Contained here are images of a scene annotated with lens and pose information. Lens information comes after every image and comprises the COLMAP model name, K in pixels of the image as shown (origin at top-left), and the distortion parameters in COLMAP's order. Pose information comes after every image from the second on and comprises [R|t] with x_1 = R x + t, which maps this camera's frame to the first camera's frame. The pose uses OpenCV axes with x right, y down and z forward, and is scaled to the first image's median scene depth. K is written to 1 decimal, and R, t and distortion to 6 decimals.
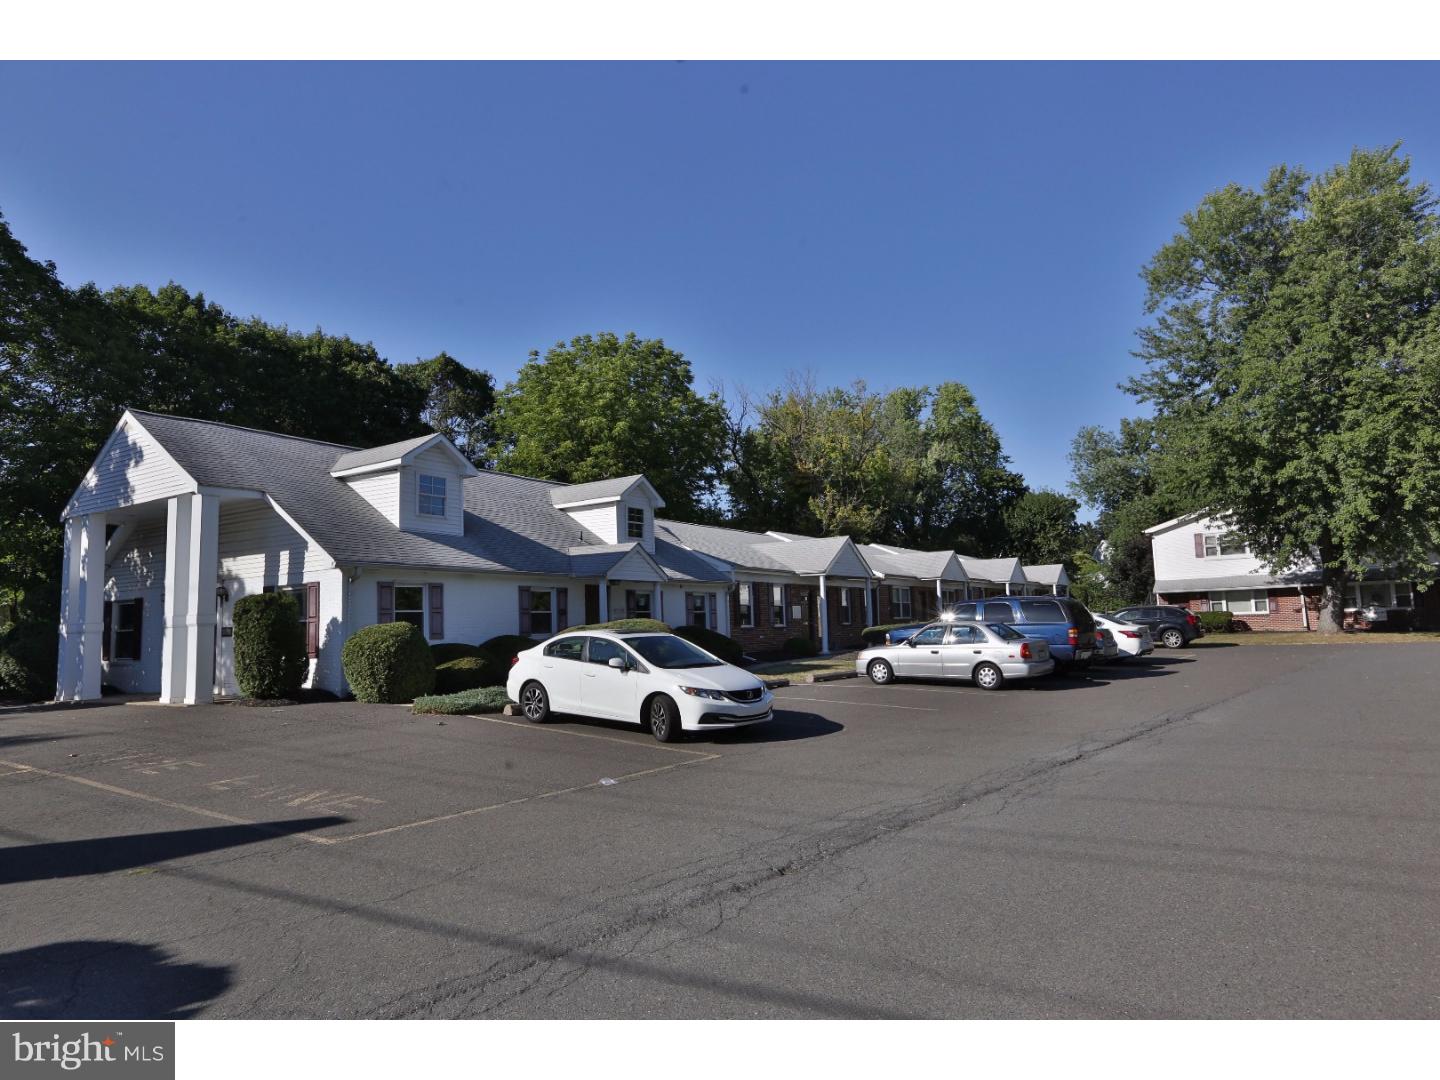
lens RADIAL K [[843.6, 0, 720.0], [0, 843.6, 540.0], [0, 0, 1]] dist [-0.046934, 0.052053]
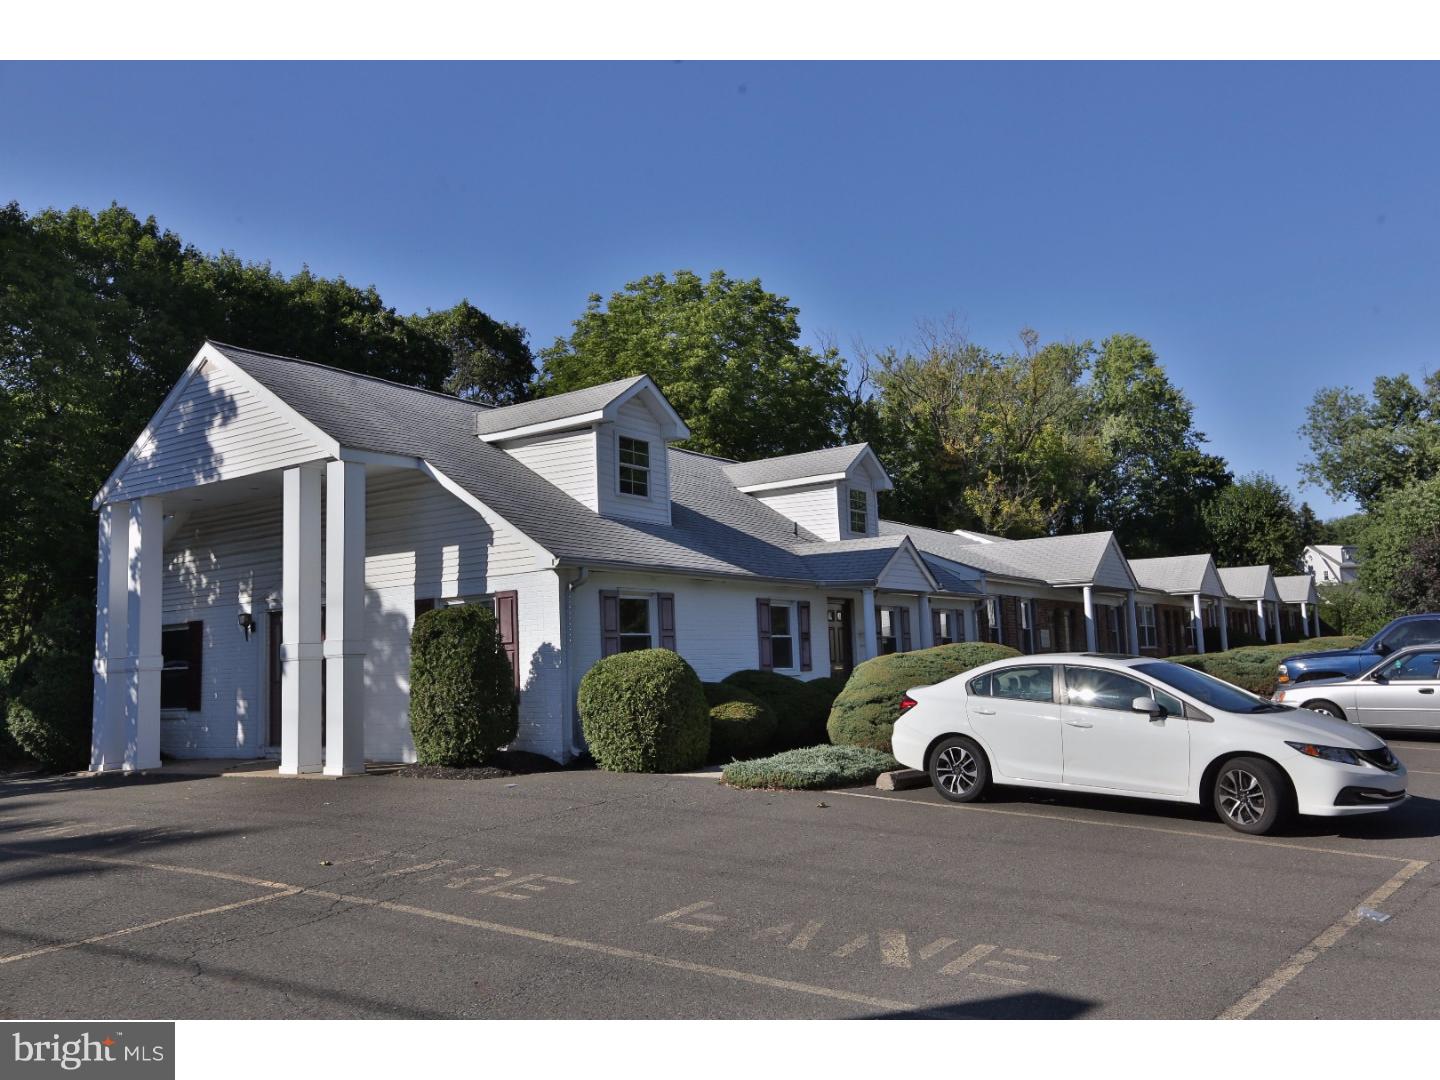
lens RADIAL K [[1083.1, 0, 720.0], [0, 1083.1, 540.0], [0, 0, 1]] dist [-0.012858, 0.061218]
pose [[0.999728, -0.009409, -0.021317, -0.172469], [0.009109, 0.999859, -0.014131, 0.013532], [0.021447, 0.013933, 0.999673, 0.080084]]
